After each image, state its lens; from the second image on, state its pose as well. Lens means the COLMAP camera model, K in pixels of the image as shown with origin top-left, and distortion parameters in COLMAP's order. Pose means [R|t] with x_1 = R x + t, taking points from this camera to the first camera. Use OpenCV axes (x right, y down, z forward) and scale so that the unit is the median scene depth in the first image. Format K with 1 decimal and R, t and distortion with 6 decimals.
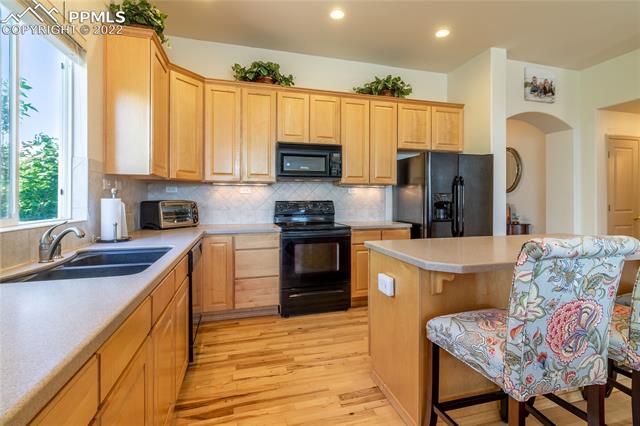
lens RADIAL K [[301.6, 0, 322.4], [0, 301.6, 200.6], [0, 0, 1]] dist [0.000271, -0.000061]
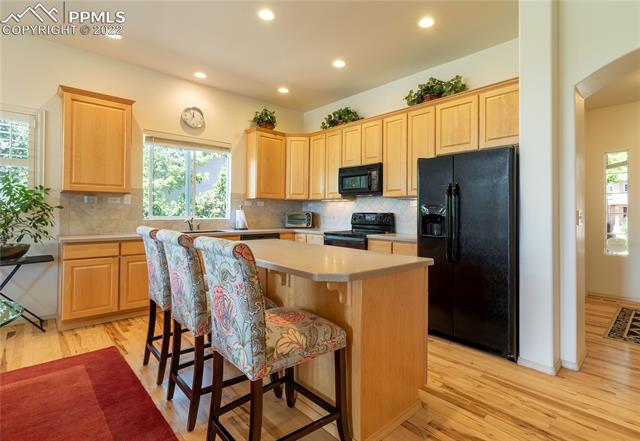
lens RADIAL K [[316.3, 0, 319.5], [0, 316.3, 220.7], [0, 0, 1]] dist [0.001747, 0.000207]
pose [[0.441122, 0.030504, -0.896928, 1.016609], [-0.016140, 0.999530, 0.026056, 0.001598], [0.897302, 0.002983, 0.441407, 0.288983]]
